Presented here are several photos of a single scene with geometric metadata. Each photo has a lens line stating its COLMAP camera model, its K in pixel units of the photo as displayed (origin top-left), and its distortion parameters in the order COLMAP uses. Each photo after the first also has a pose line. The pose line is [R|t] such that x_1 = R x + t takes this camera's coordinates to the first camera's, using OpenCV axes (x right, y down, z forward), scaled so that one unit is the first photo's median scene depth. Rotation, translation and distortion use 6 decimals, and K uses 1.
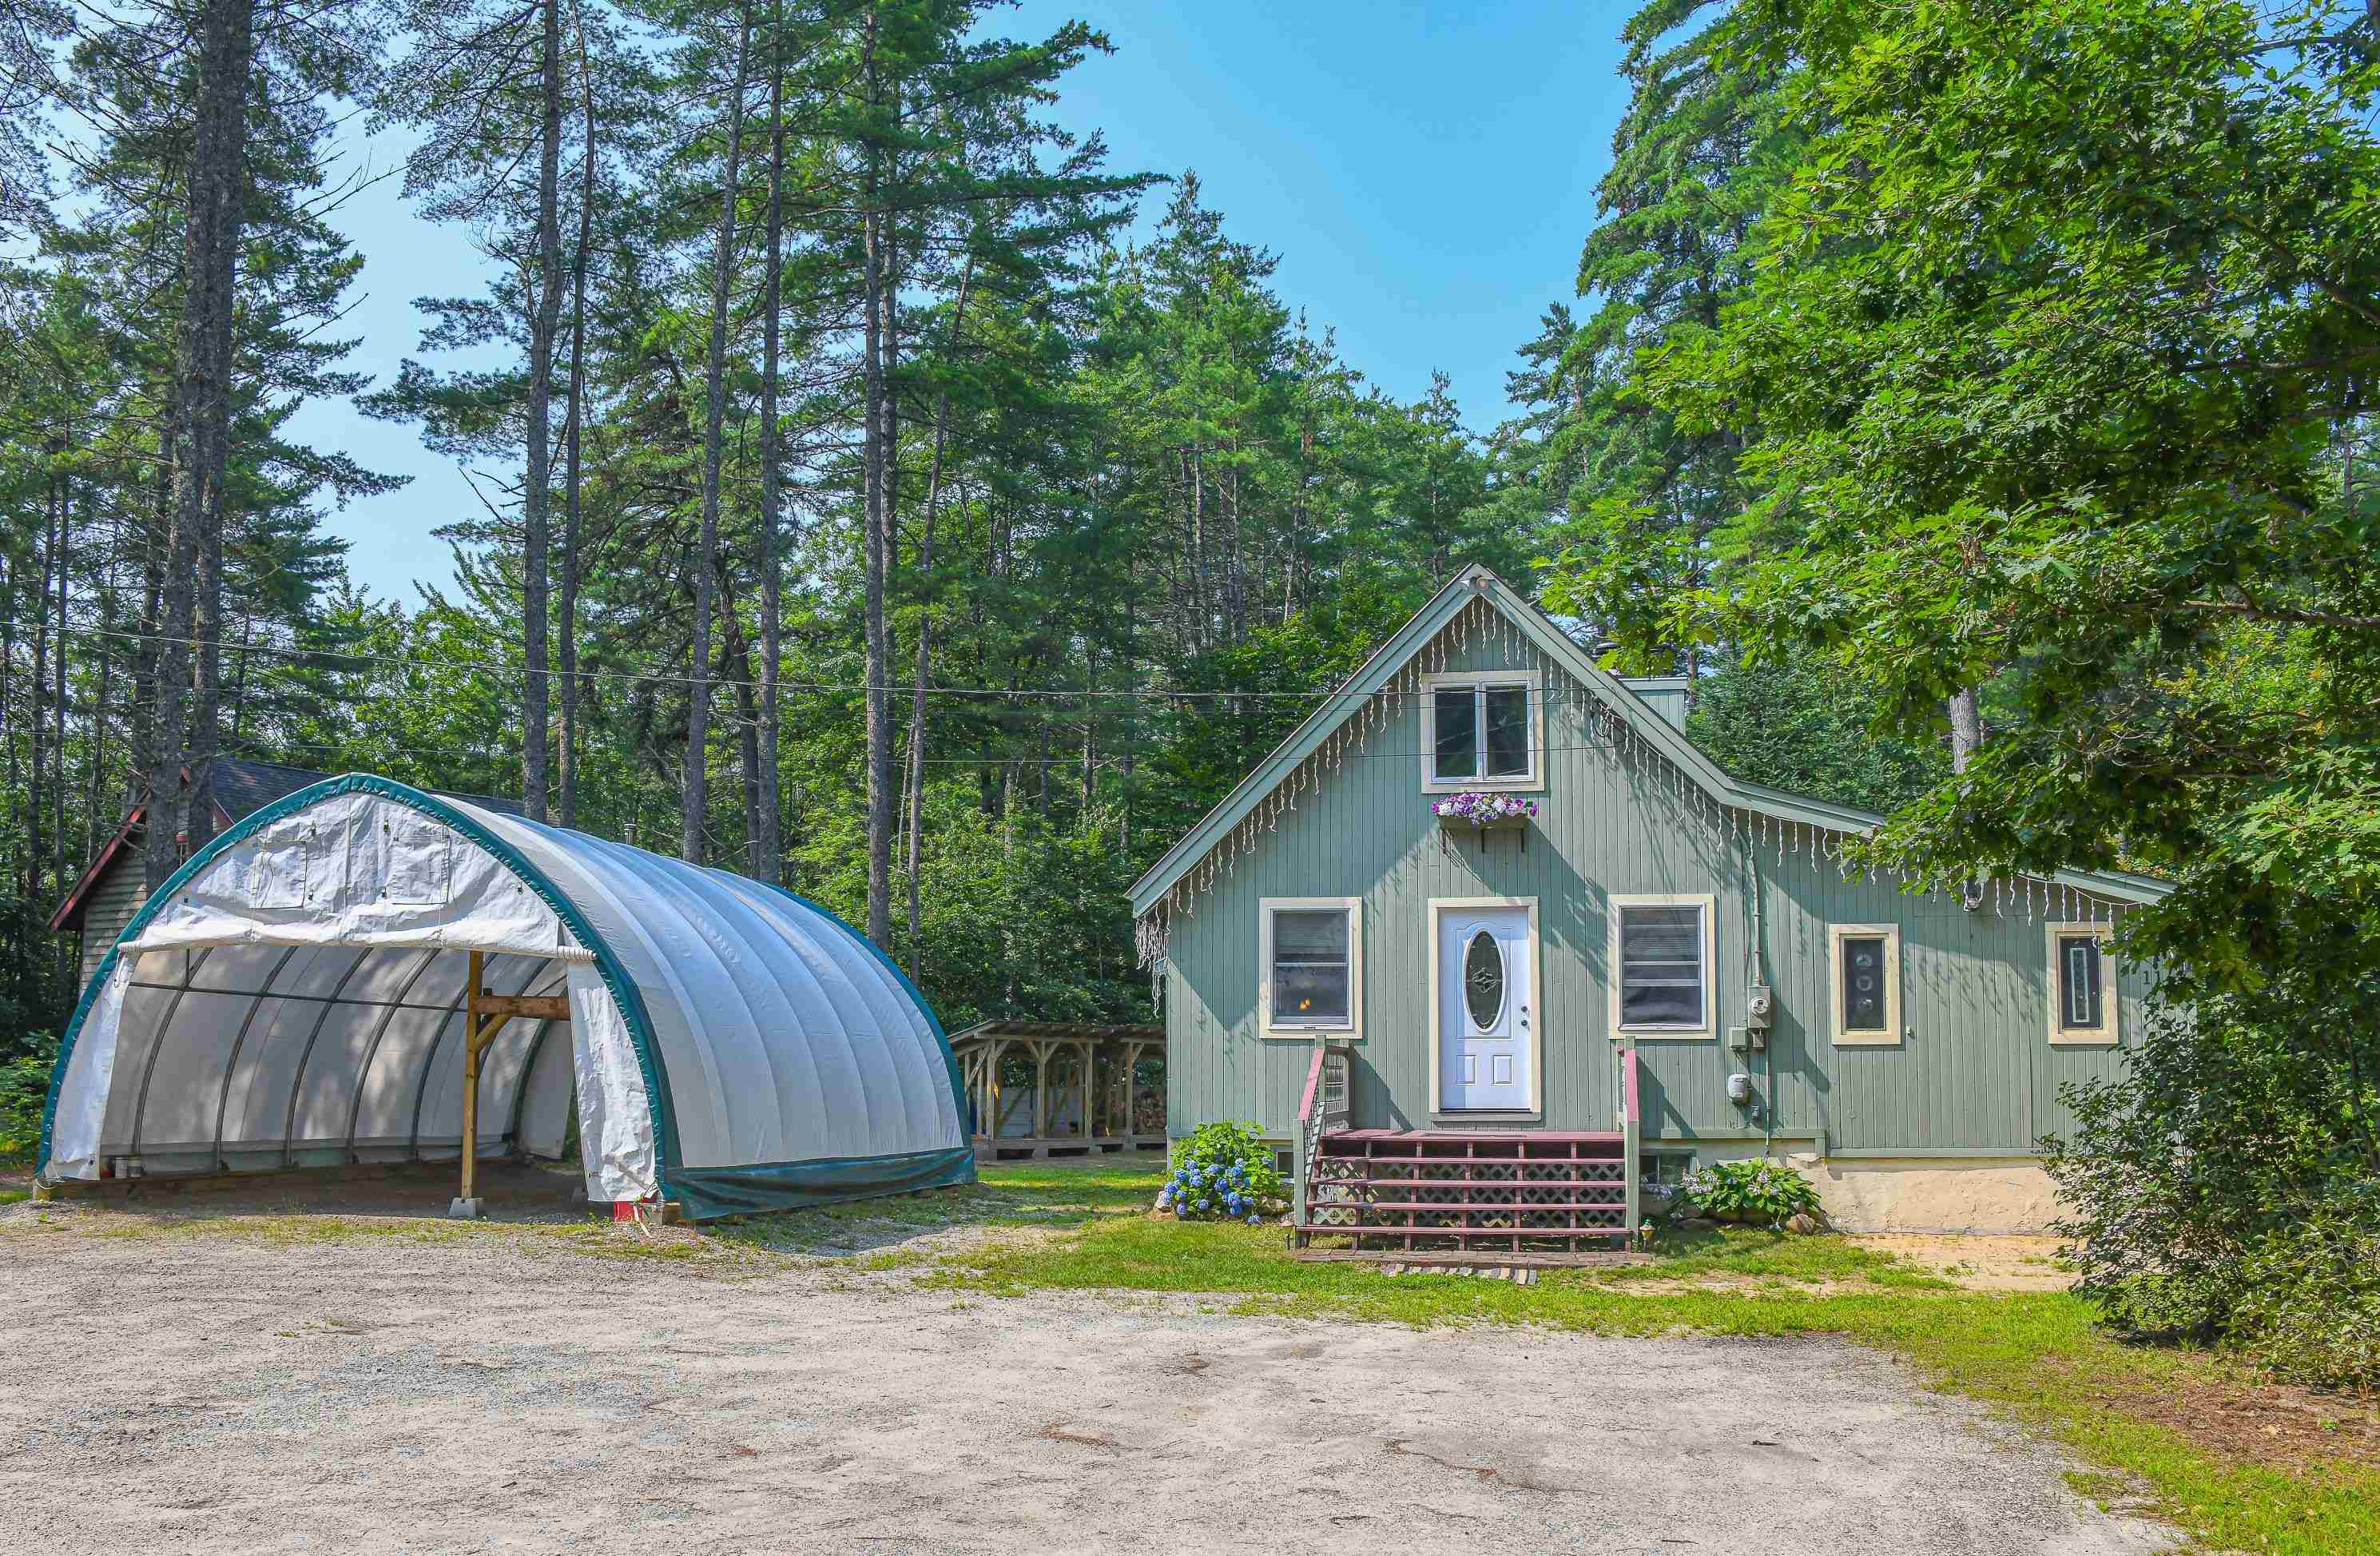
lens RADIAL K [[1363.5, 0, 1190.0], [0, 1363.5, 778.0], [0, 0, 1]] dist [-0.047370, 0.017878]
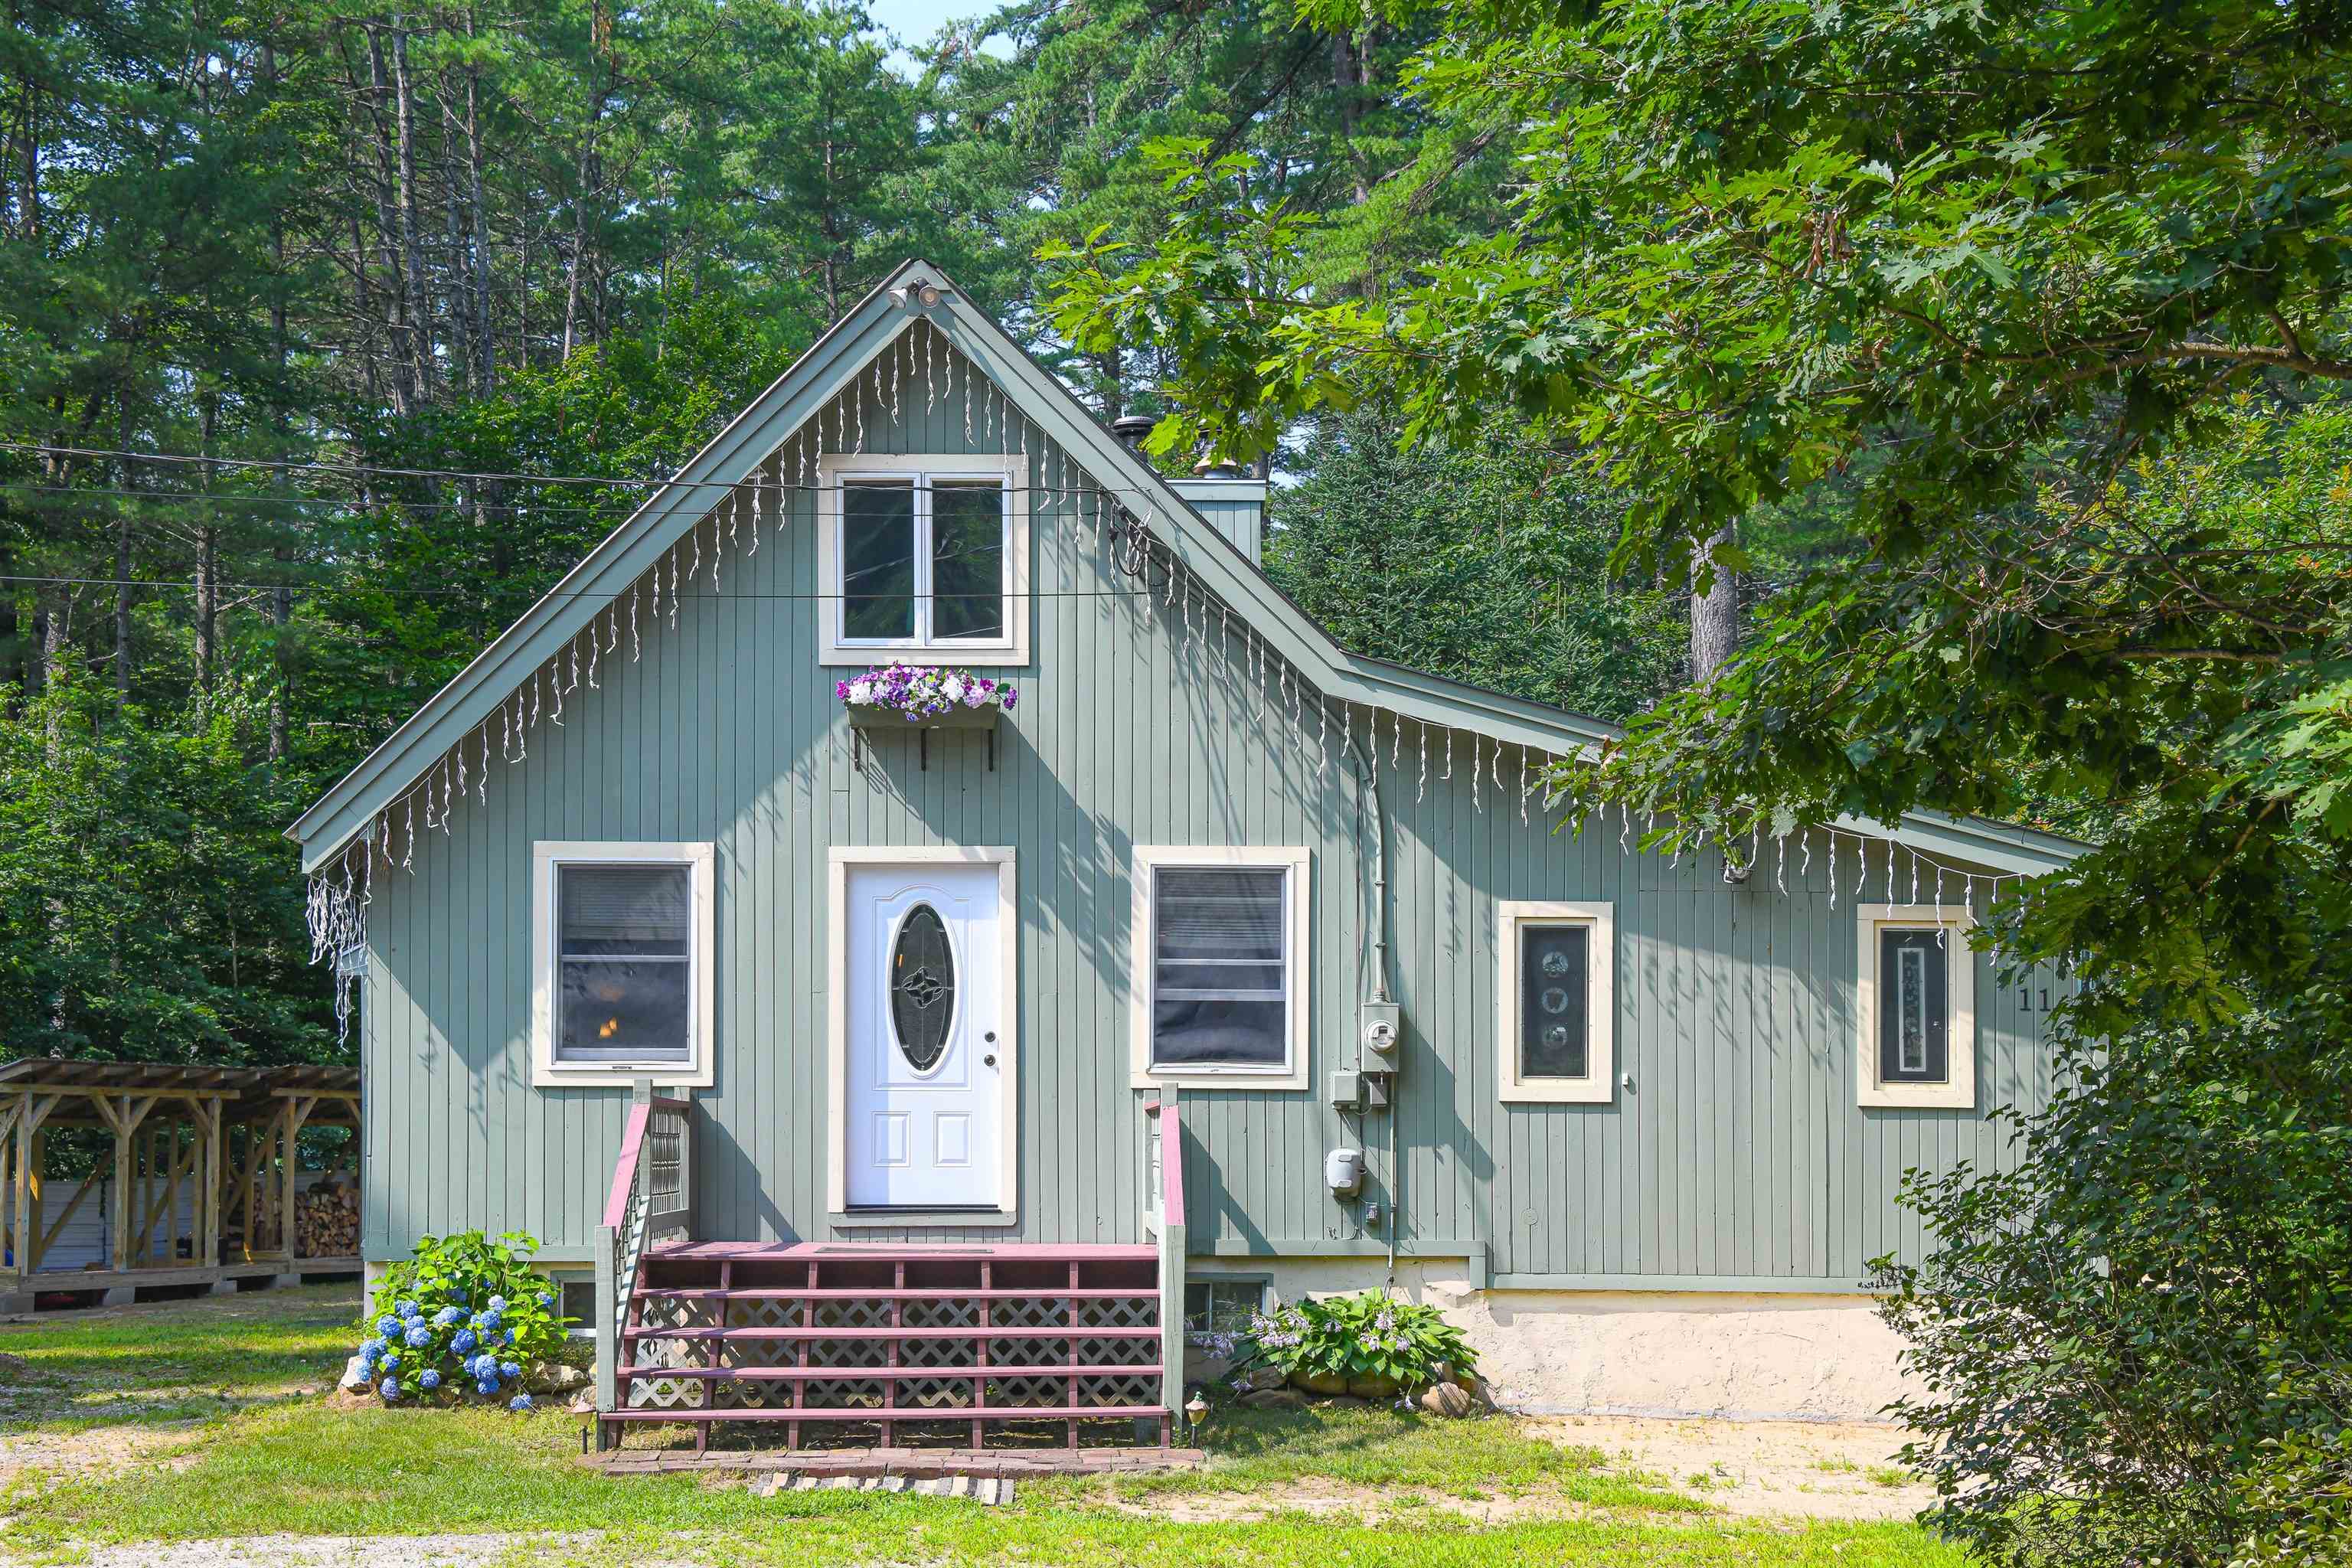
lens RADIAL K [[3565.6, 0, 1176.0], [0, 3565.6, 784.0], [0, 0, 1]] dist [0.282125, 0.145720]
pose [[0.993900, 0.009124, 0.109907, 0.155105], [-0.023217, 0.991548, 0.127643, -0.135290], [-0.107814, -0.129416, 0.985712, -0.508391]]
